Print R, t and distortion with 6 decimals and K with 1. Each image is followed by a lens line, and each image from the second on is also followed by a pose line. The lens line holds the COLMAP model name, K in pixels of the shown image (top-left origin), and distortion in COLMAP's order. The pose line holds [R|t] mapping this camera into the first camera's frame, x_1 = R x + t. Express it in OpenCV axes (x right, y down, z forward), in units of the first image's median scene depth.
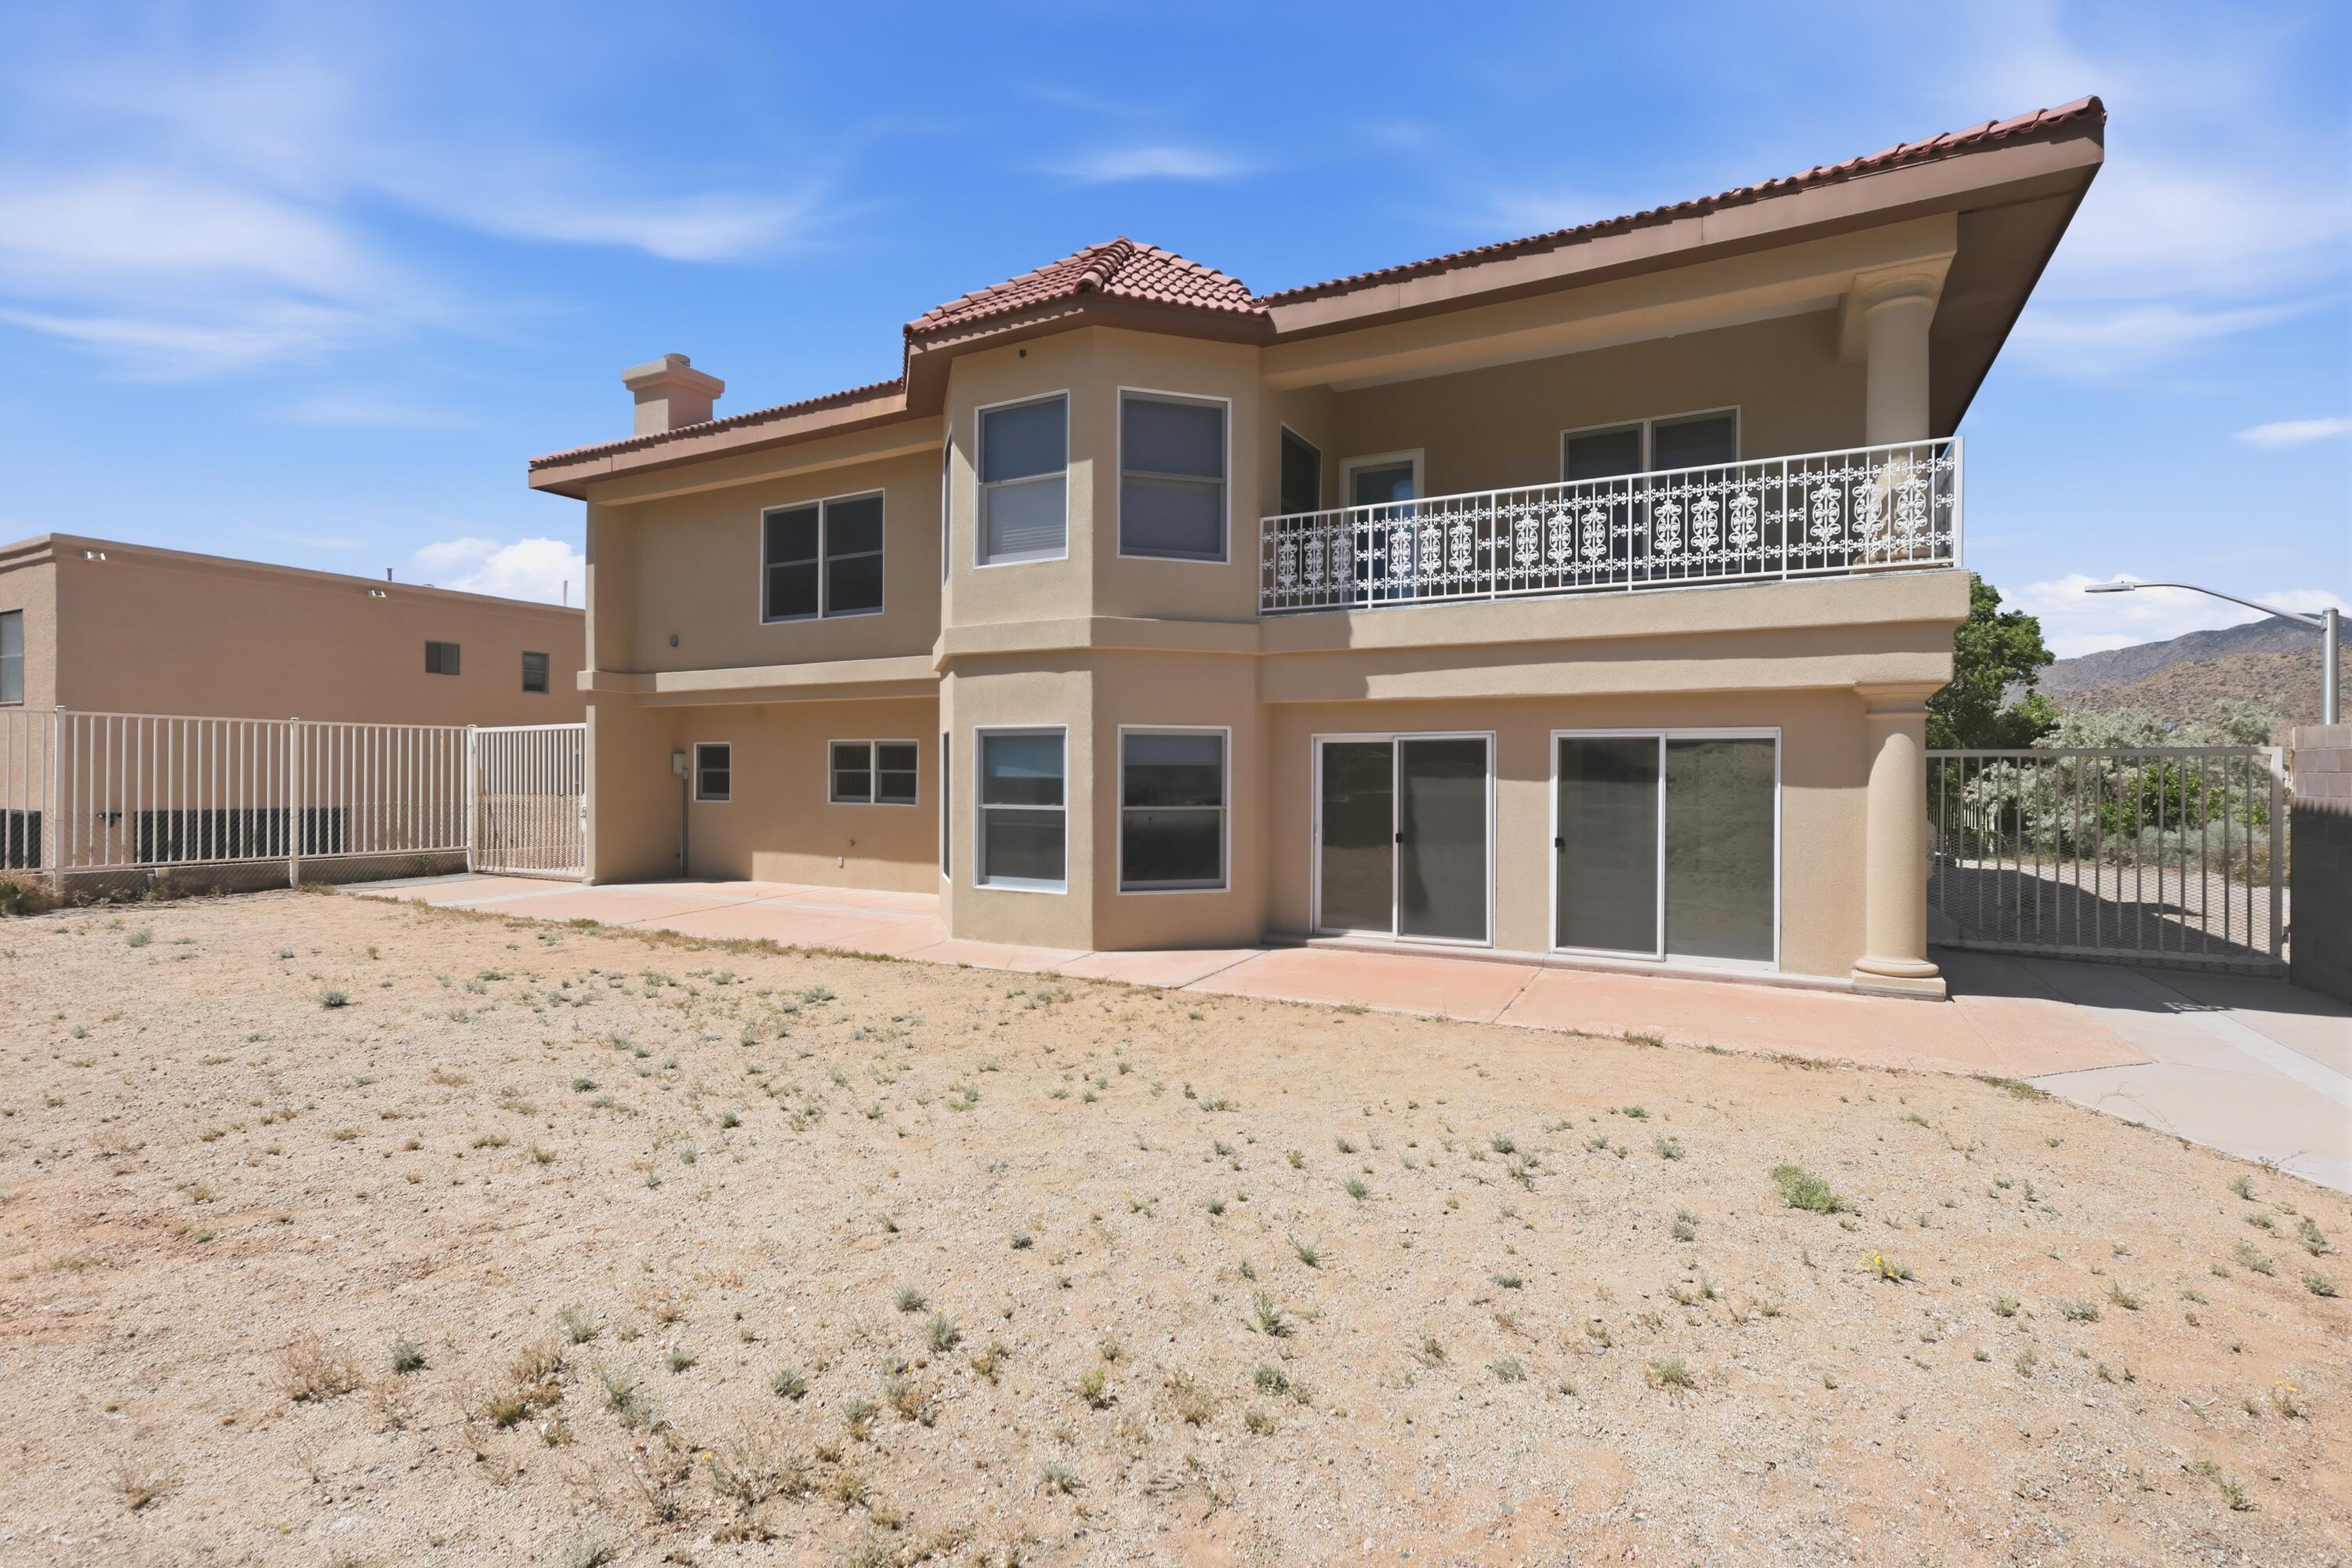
lens RADIAL K [[1082.9, 0, 1180.7], [0, 1082.9, 782.1], [0, 0, 1]] dist [-0.003708, 0.000634]
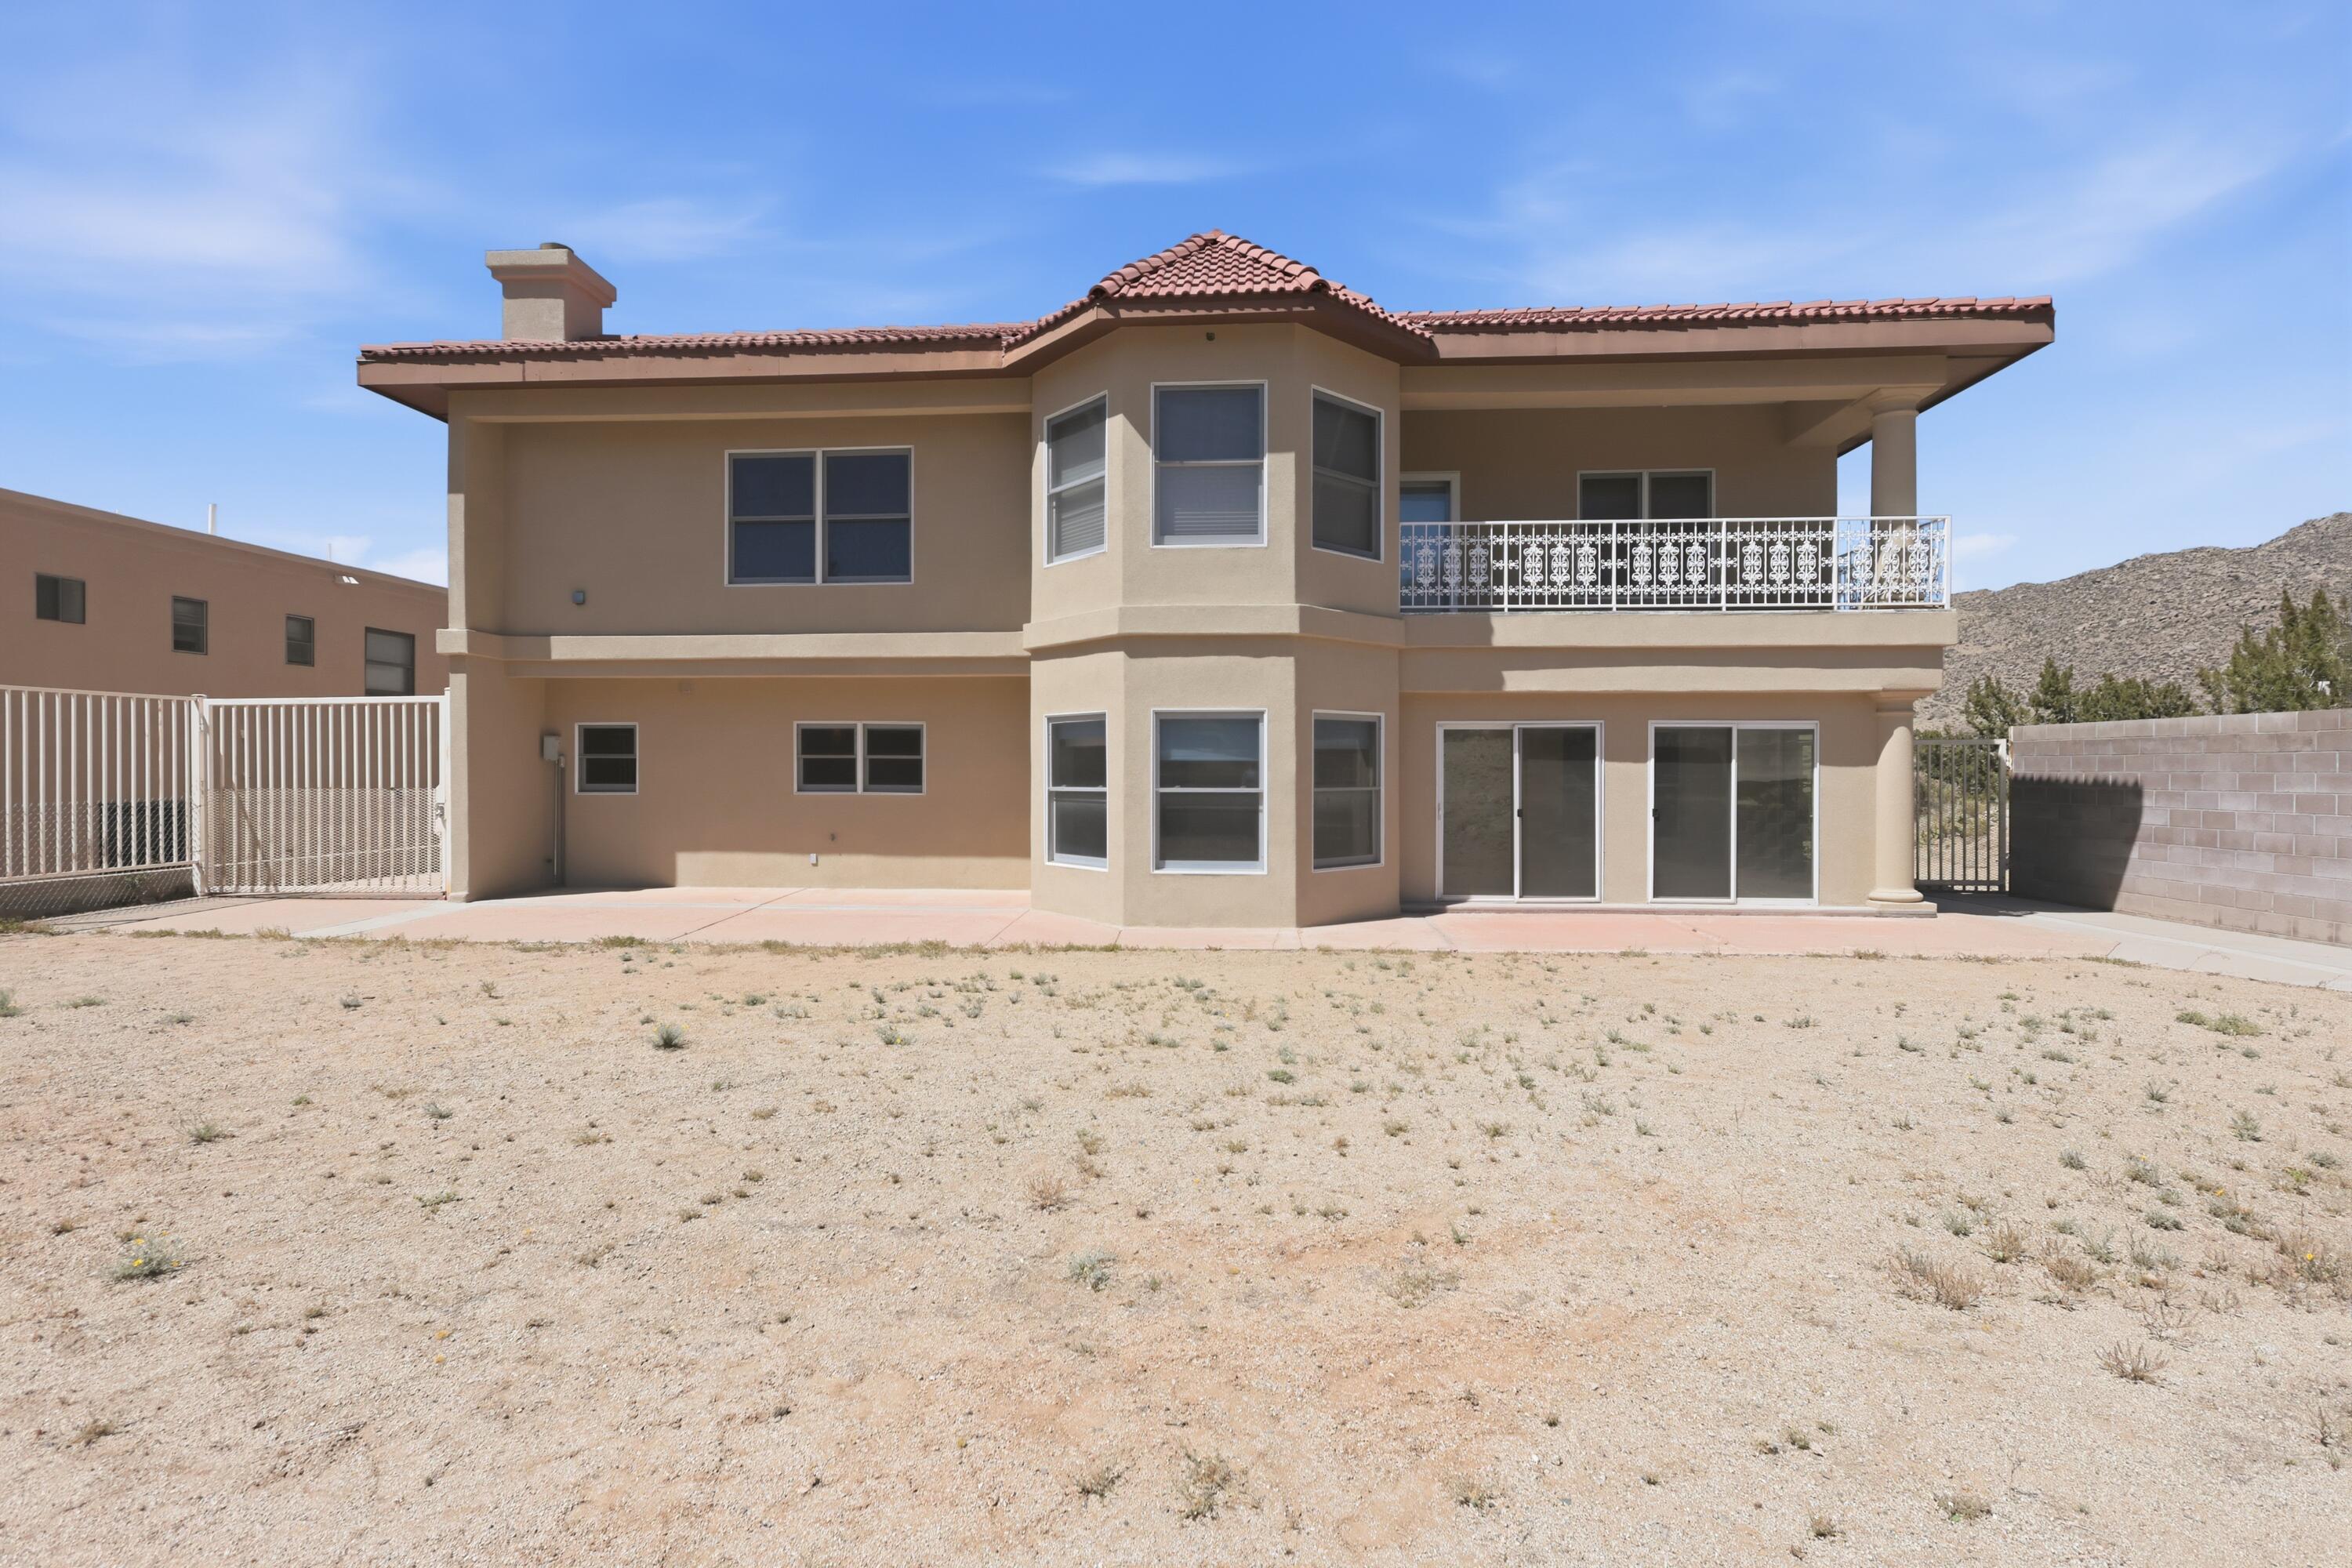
lens RADIAL K [[1082.9, 0, 1181.5], [0, 1082.9, 781.0], [0, 0, 1]] dist [-0.003708, 0.000634]
pose [[0.910246, -0.007946, 0.413991, -0.589471], [0.005746, 0.999962, 0.006557, 0.007973], [-0.414027, -0.003590, 0.910258, 0.099130]]
